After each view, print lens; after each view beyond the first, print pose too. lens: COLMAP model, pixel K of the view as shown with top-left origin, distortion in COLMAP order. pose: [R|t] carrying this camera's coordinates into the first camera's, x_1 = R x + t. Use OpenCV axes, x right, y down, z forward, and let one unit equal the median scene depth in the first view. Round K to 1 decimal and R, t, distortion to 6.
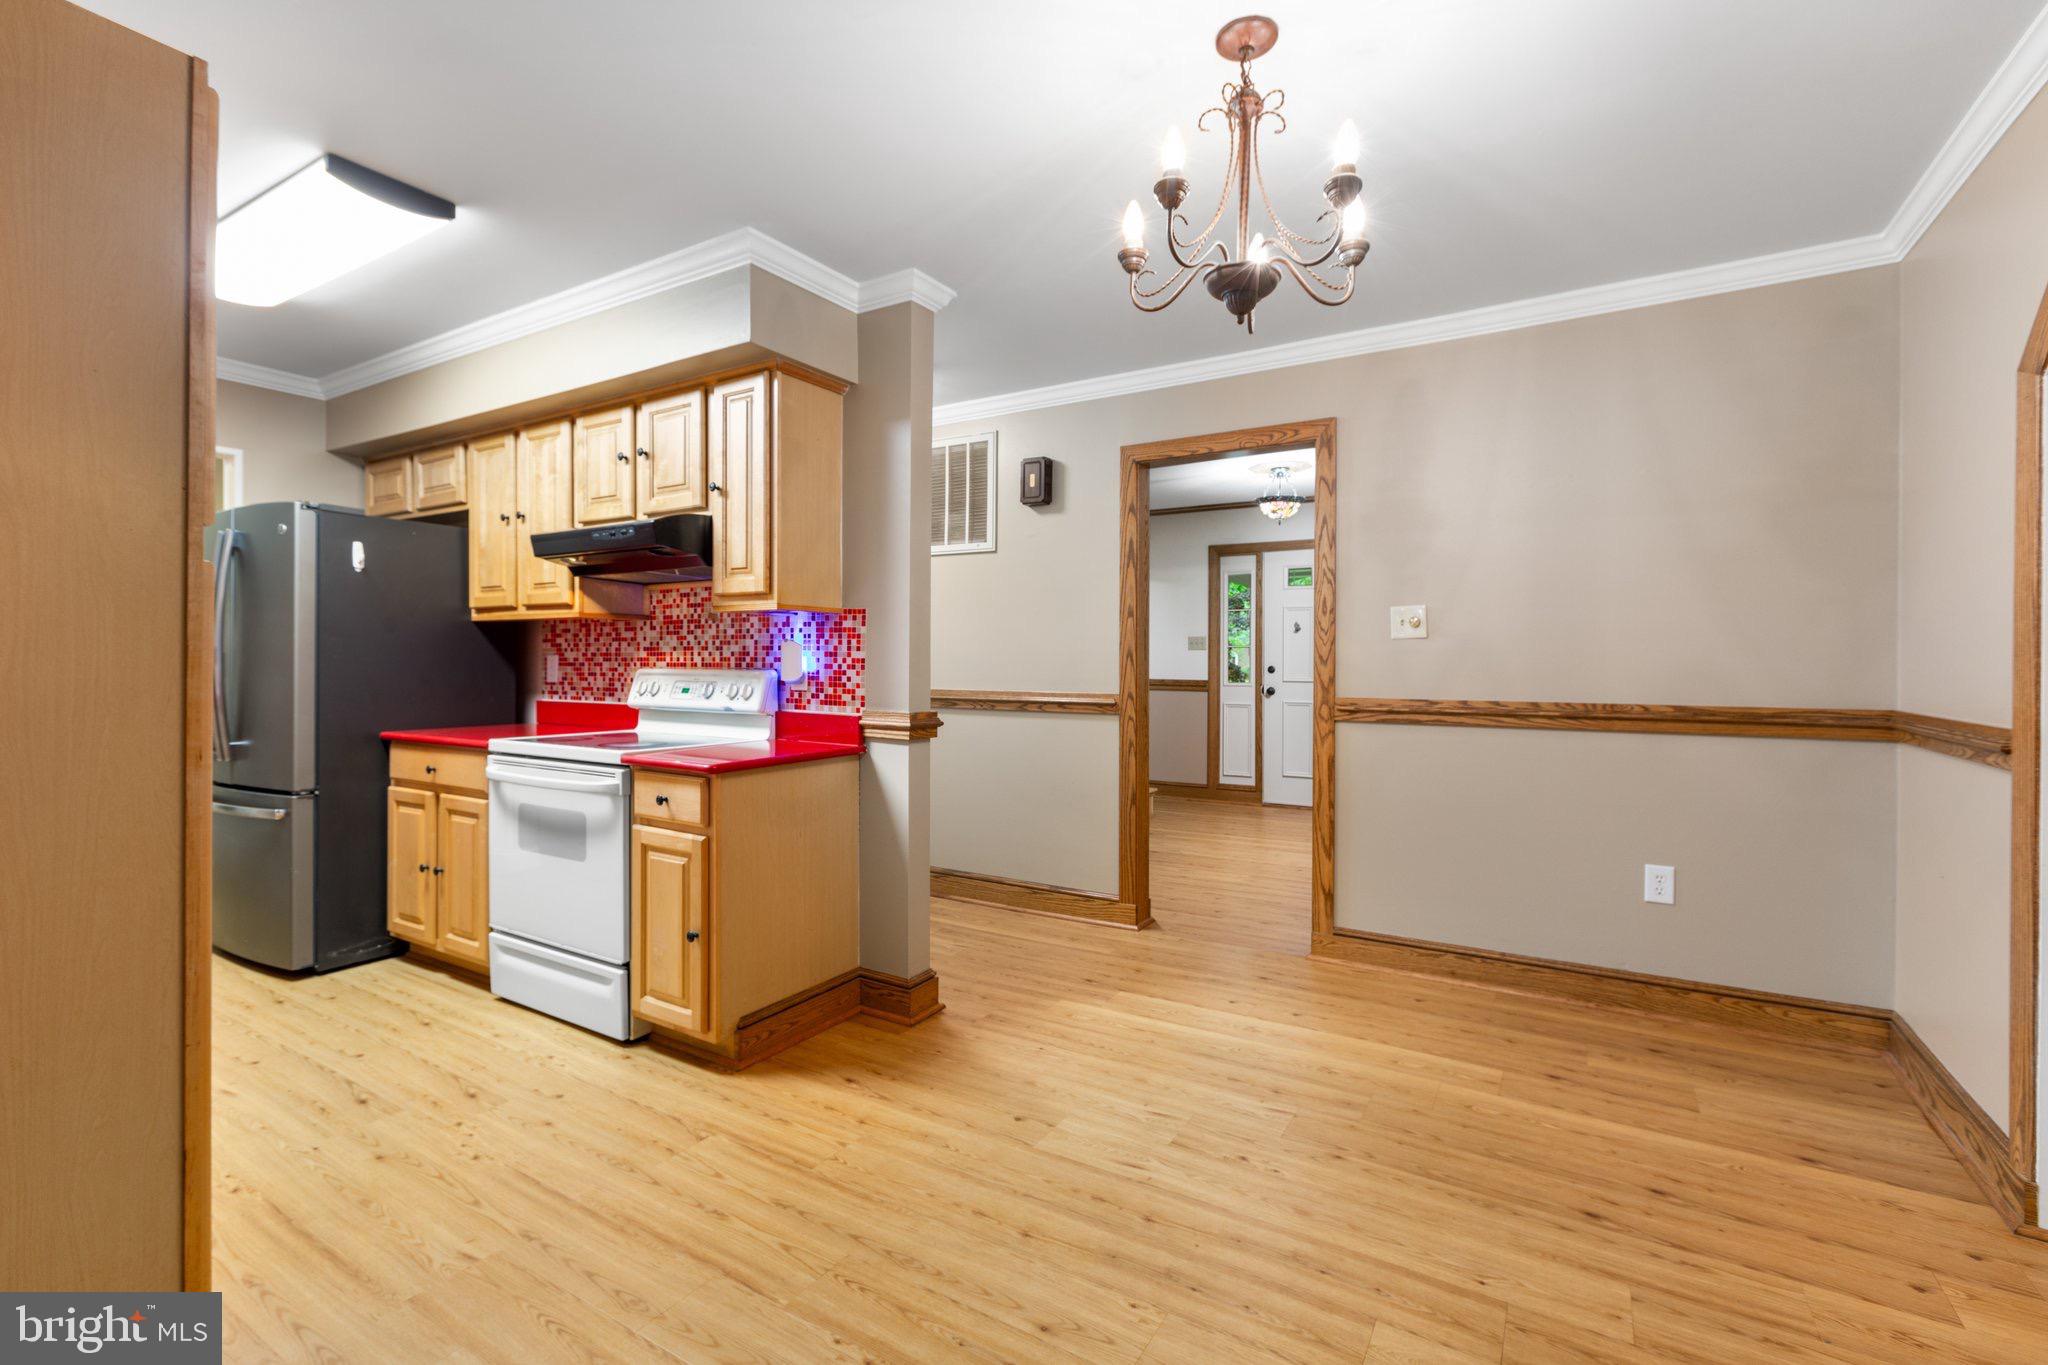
lens RADIAL K [[913.3, 0, 1021.4], [0, 913.3, 670.1], [0, 0, 1]] dist [0.002915, 0.000270]
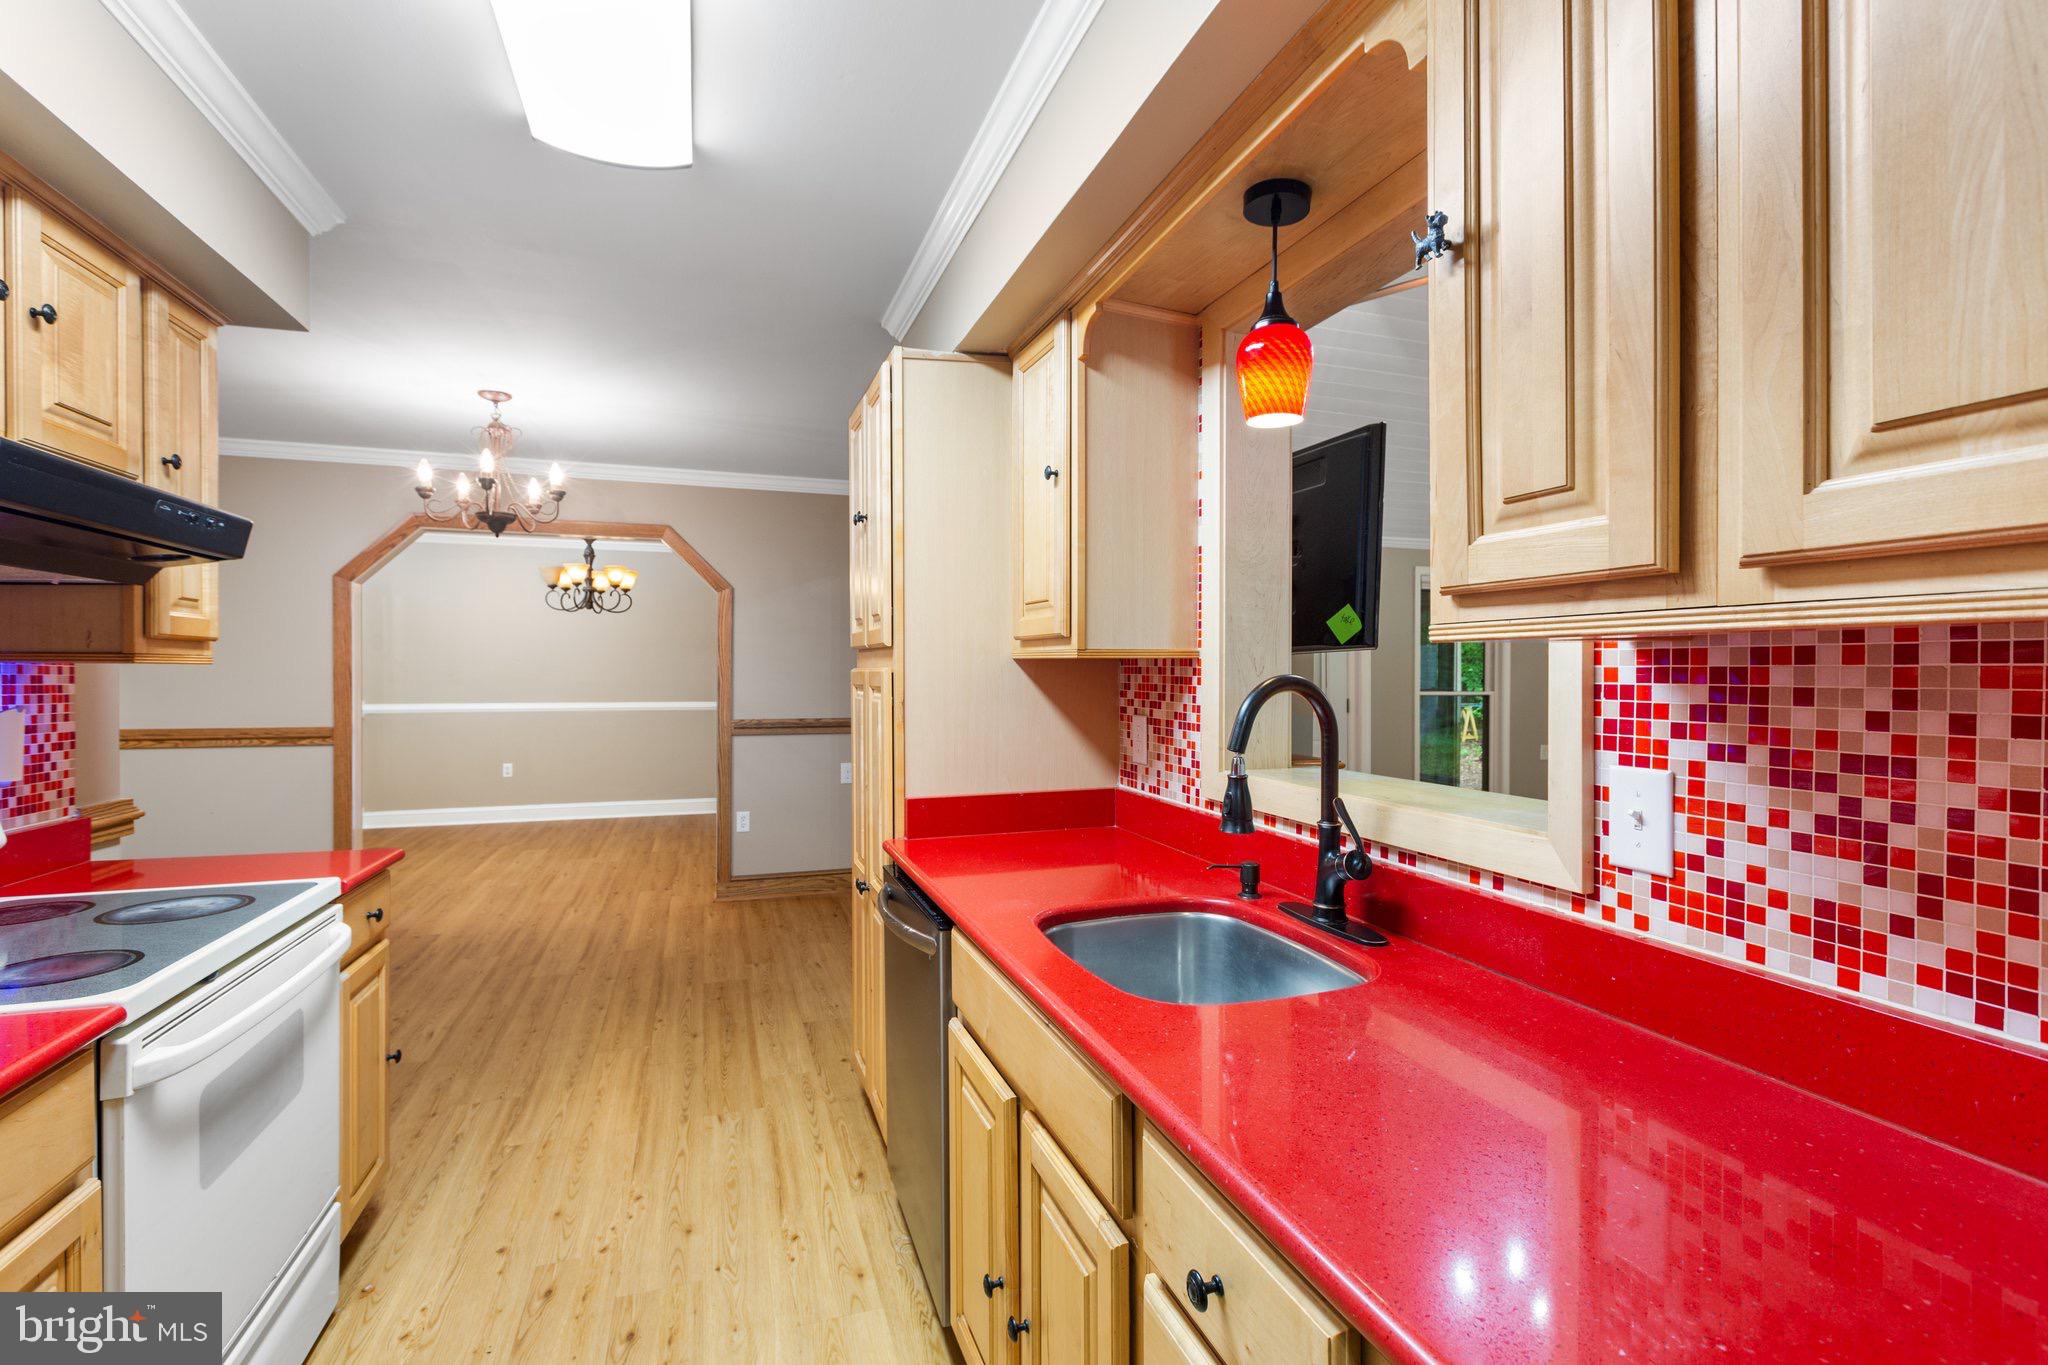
lens RADIAL K [[913.3, 0, 1021.5], [0, 913.3, 672.8], [0, 0, 1]] dist [0.002915, 0.000270]
pose [[-0.775868, -0.004214, 0.630882, -1.544161], [0.002556, 0.999948, 0.009823, -0.082913], [-0.630891, 0.009234, -0.775817, 1.476474]]
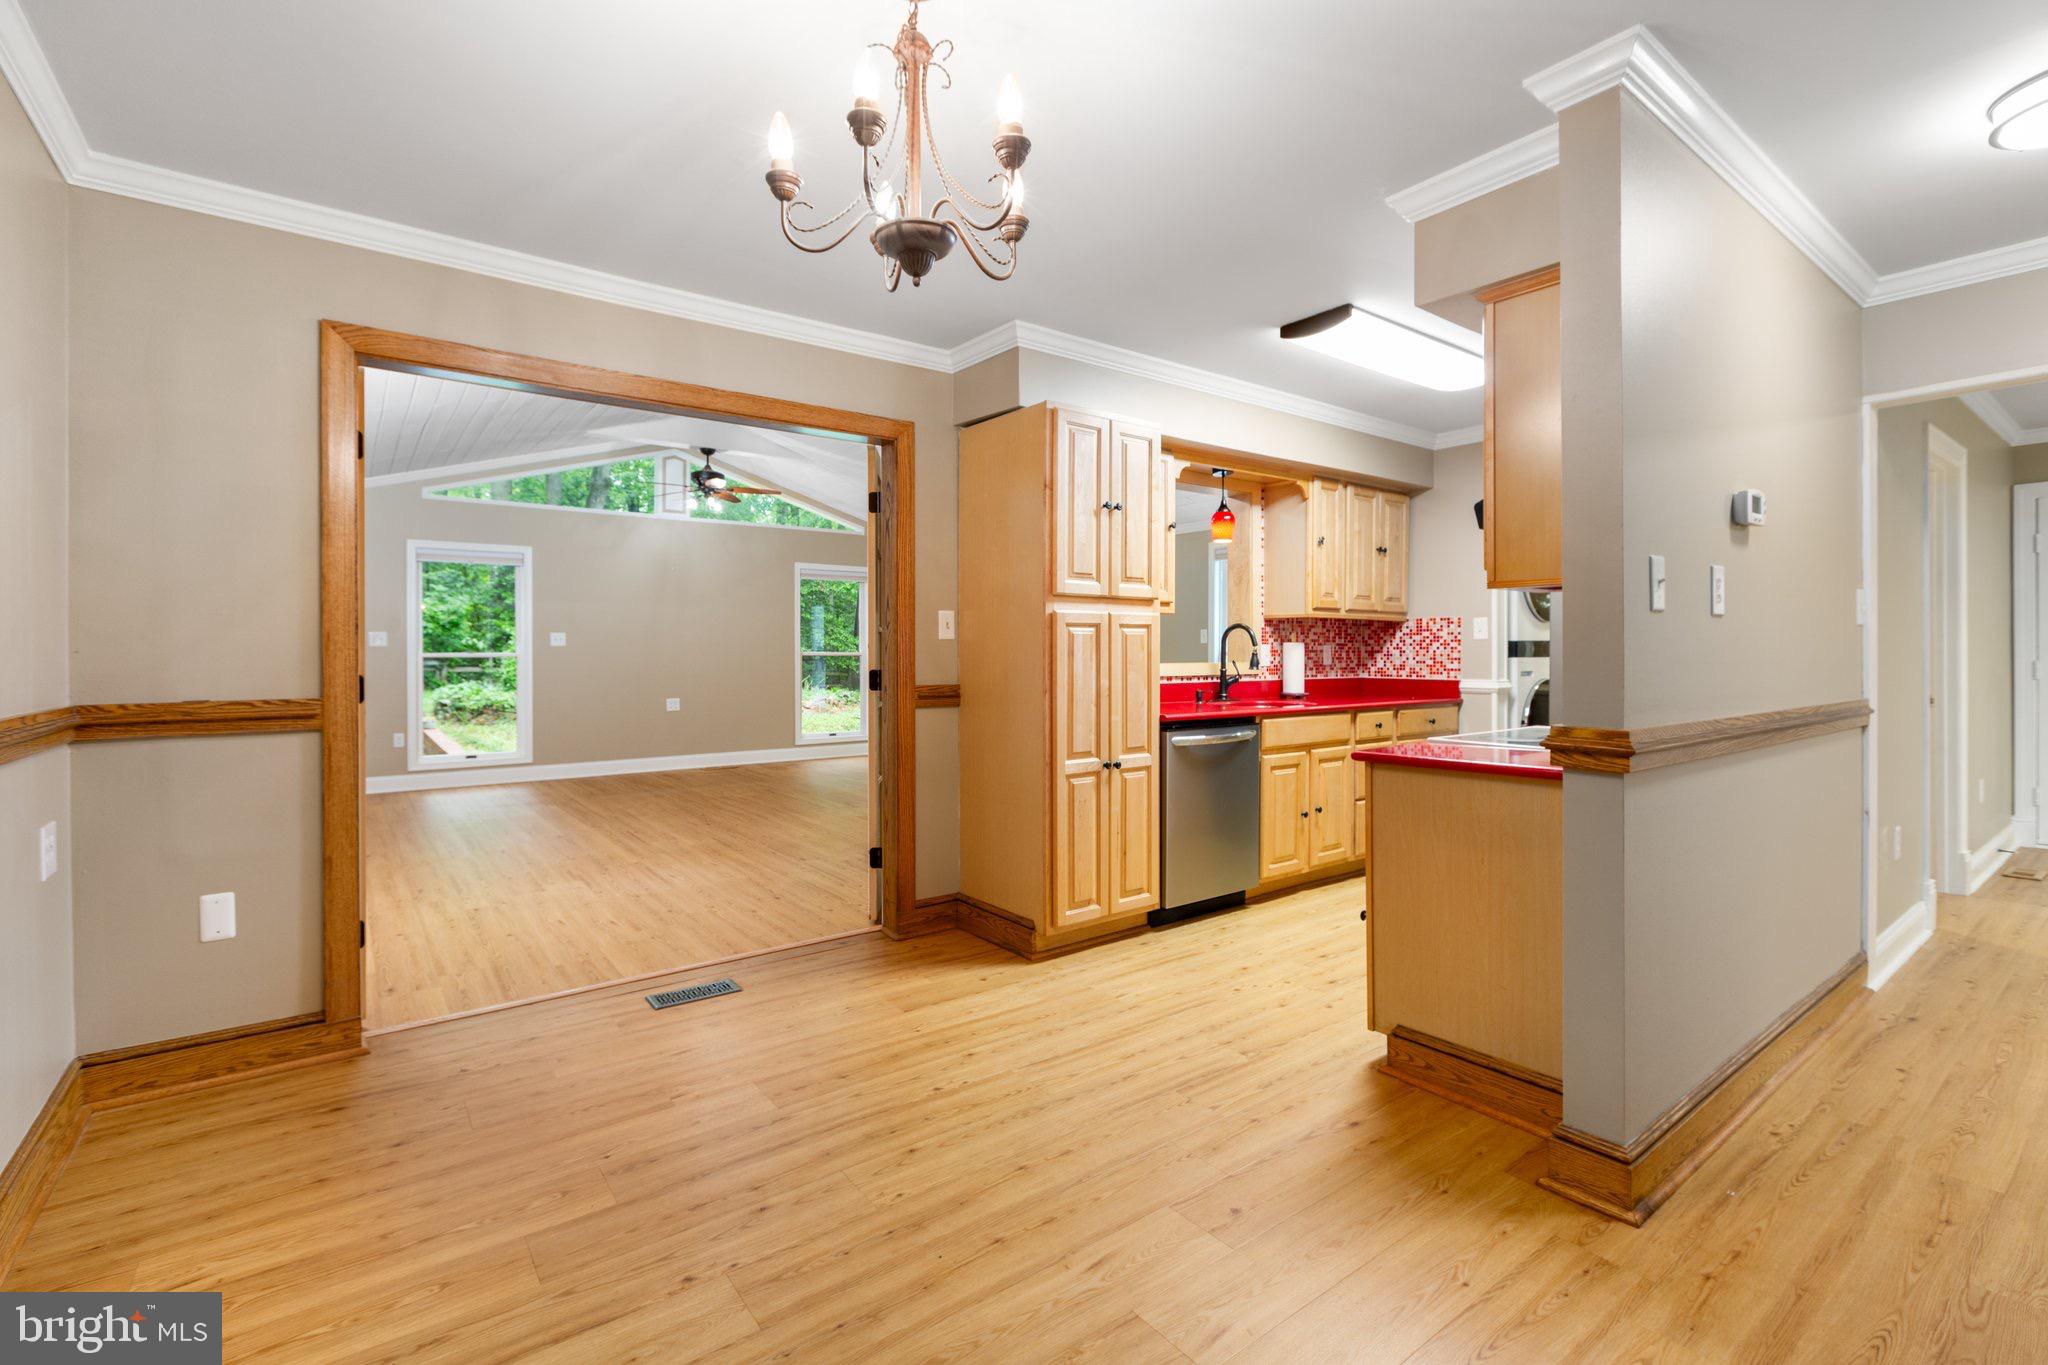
lens RADIAL K [[913.3, 0, 1019.8], [0, 913.3, 649.6], [0, 0, 1]] dist [0.002915, 0.000270]
pose [[-0.364927, -0.004539, -0.931025, 0.861840], [-0.009617, 0.999953, -0.001105, -0.007446], [0.930987, 0.008550, -0.364953, 1.157450]]
